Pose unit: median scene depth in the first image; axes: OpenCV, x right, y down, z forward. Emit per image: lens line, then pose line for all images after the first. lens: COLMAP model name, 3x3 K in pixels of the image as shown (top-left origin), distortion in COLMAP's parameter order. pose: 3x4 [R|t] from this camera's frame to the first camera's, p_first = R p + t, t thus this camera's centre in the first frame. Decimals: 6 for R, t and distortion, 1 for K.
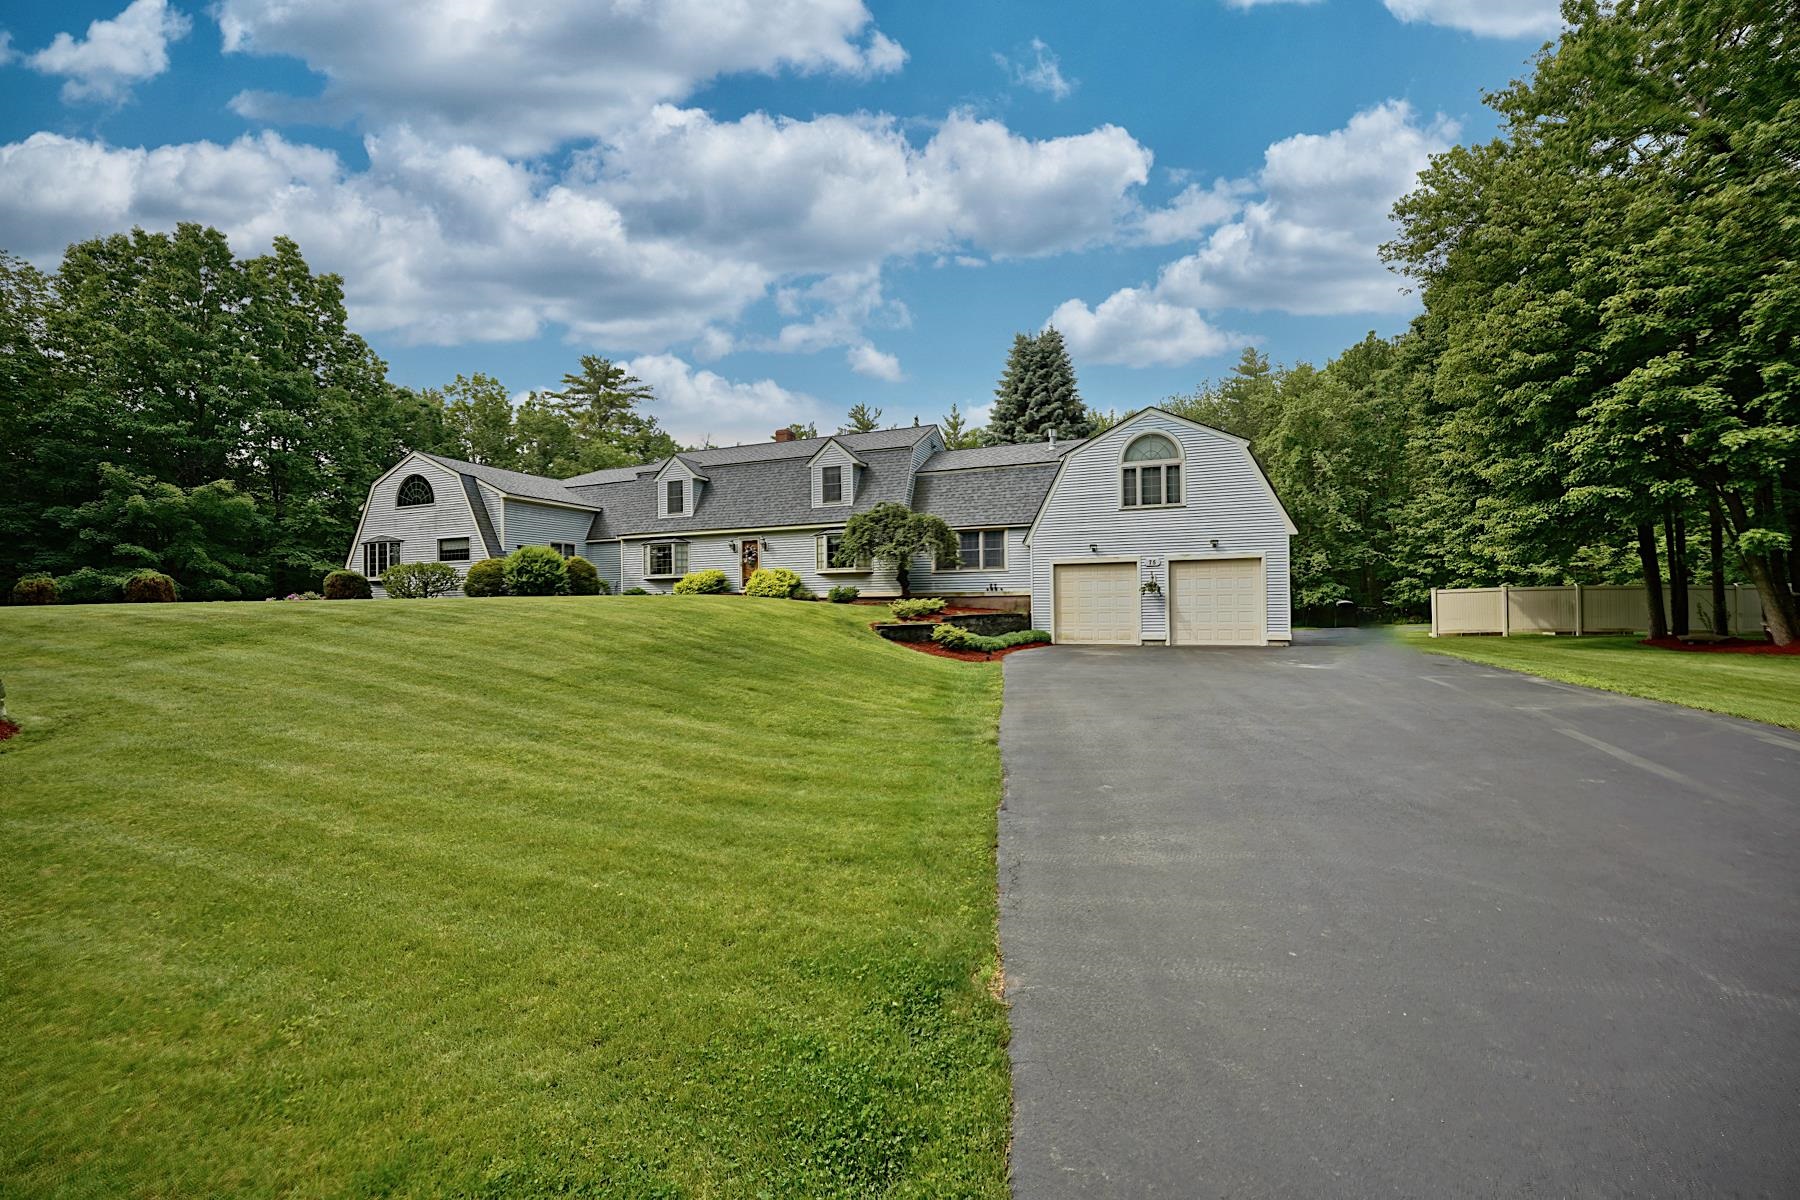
lens RADIAL K [[722.3, 0, 908.4], [0, 722.3, 604.0], [0, 0, 1]] dist [-0.024221, -0.000114]
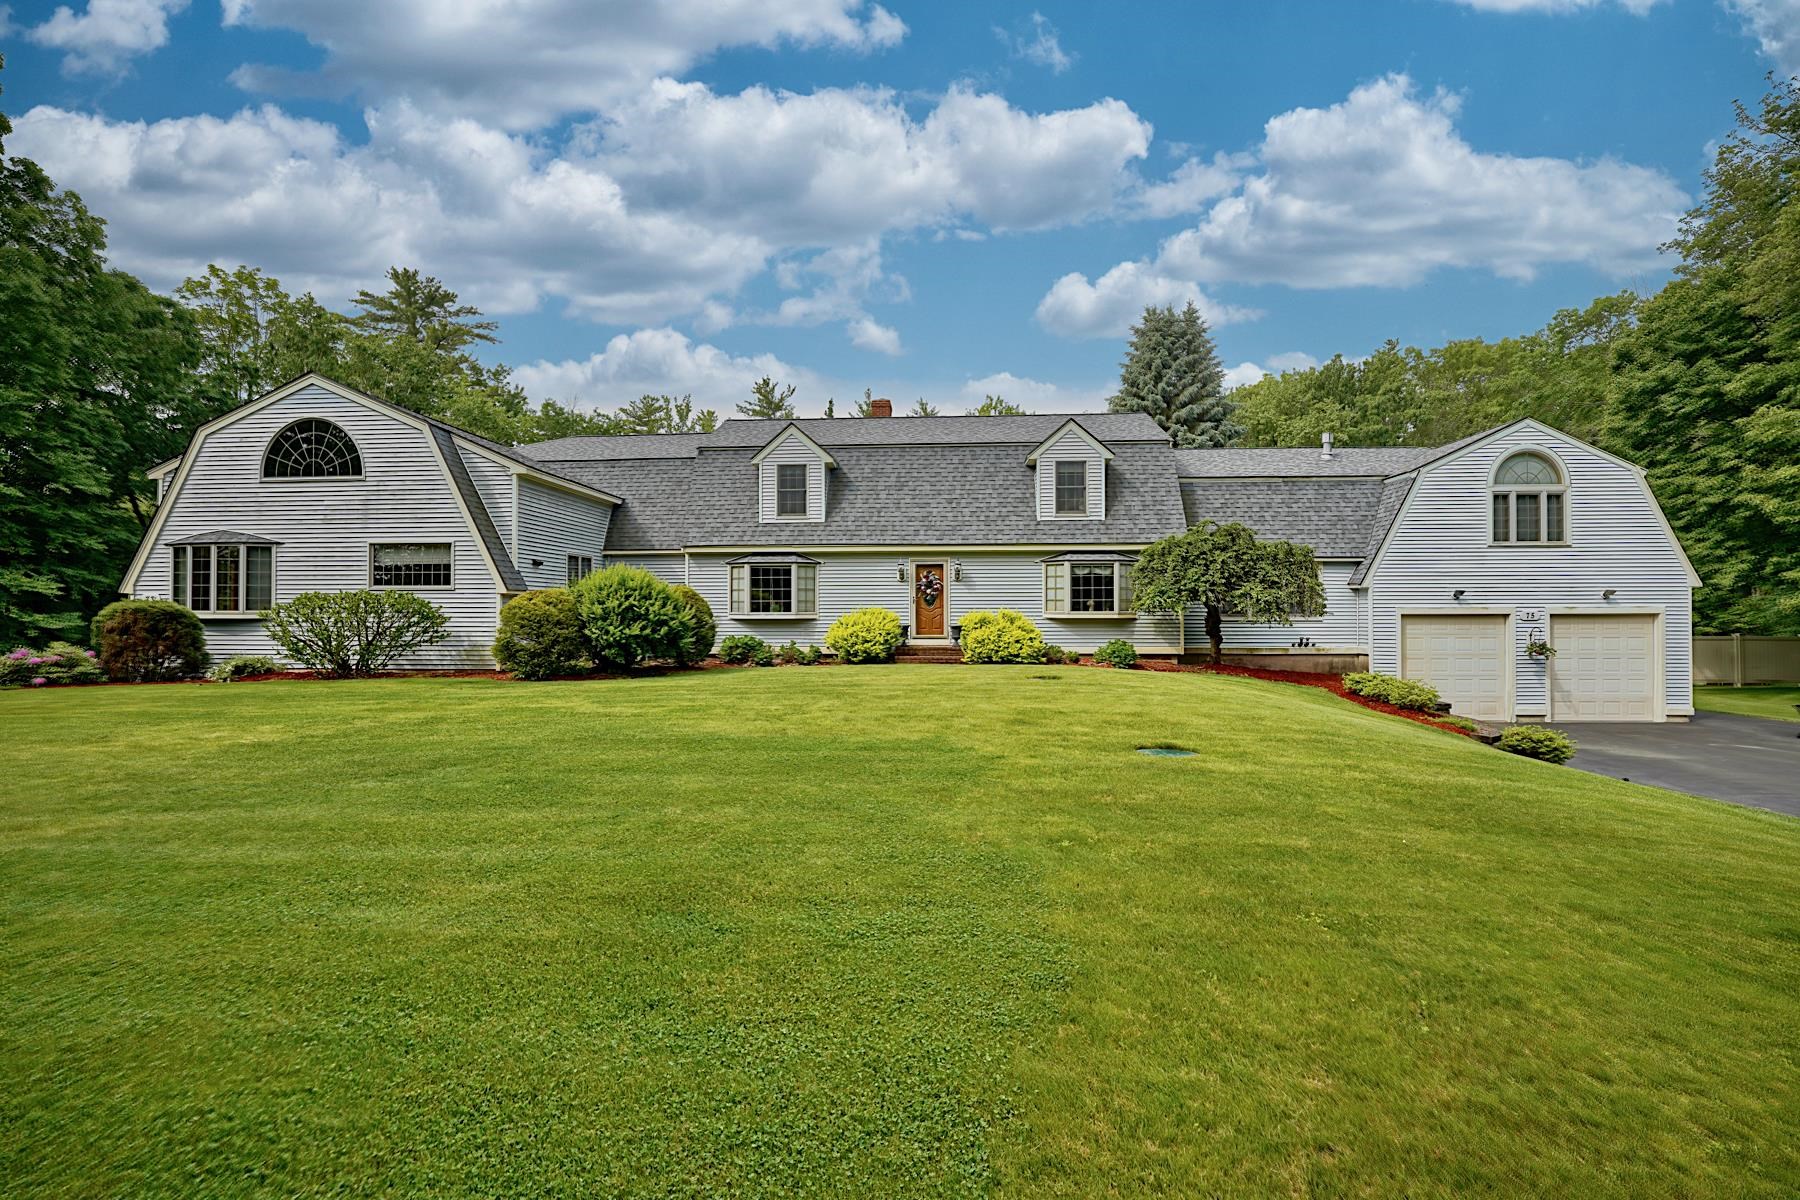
lens RADIAL K [[768.2, 0, 900.1], [0, 768.2, 619.1], [0, 0, 1]] dist [-0.018964, 0.000580]
pose [[0.953087, 0.007578, 0.302602, -0.455781], [-0.010517, 0.999912, 0.008084, -0.043621], [-0.302514, -0.010888, 0.953083, 0.342123]]
